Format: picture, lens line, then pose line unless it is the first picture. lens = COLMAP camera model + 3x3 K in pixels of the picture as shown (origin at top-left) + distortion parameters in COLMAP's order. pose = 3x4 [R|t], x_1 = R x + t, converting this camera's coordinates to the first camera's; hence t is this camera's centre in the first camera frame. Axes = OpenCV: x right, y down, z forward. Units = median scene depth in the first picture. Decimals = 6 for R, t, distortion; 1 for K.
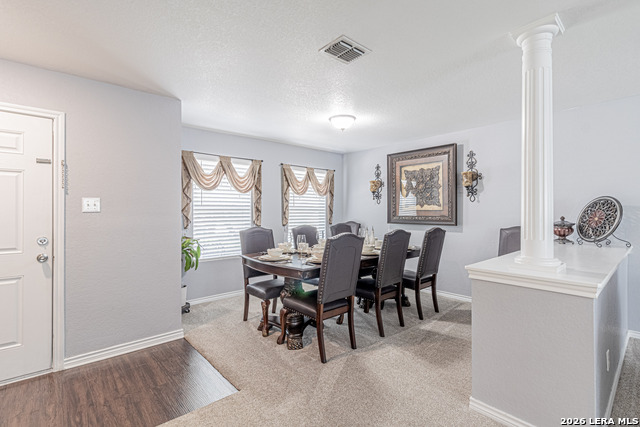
lens RADIAL K [[299.5, 0, 318.5], [0, 299.5, 212.7], [0, 0, 1]] dist [0.009917, -0.000725]
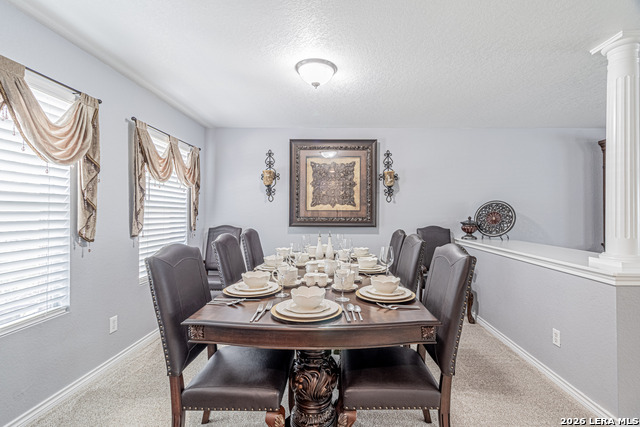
lens RADIAL K [[299.5, 0, 336.9], [0, 299.5, 210.8], [0, 0, 1]] dist [0.009917, -0.000725]
pose [[0.665930, 0.008319, 0.745968, -0.308107], [-0.001860, 0.999953, -0.009491, 0.001422], [-0.746012, 0.004933, 0.665914, 0.434749]]
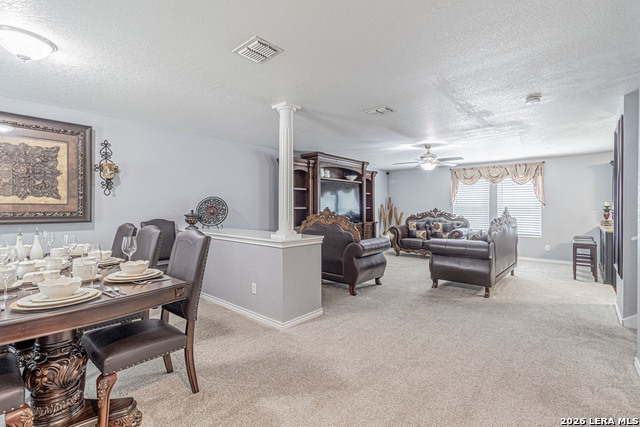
lens RADIAL K [[299.5, 0, 323.1], [0, 299.5, 208.6], [0, 0, 1]] dist [0.009917, -0.000725]
pose [[-0.134142, -0.002036, 0.990960, -0.461015], [0.001263, 0.999997, 0.002225, 0.002768], [-0.990961, 0.001550, -0.134139, 0.426015]]
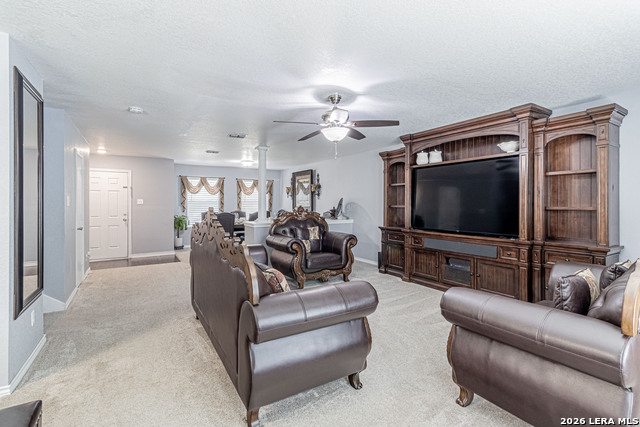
lens RADIAL K [[299.5, 0, 319.6], [0, 299.5, 205.7], [0, 0, 1]] dist [0.009917, -0.000725]
pose [[0.987028, 0.001727, -0.160537, 0.768069], [-0.001339, 0.999996, 0.002528, 0.000571], [0.160541, -0.002280, 0.987027, -0.853038]]
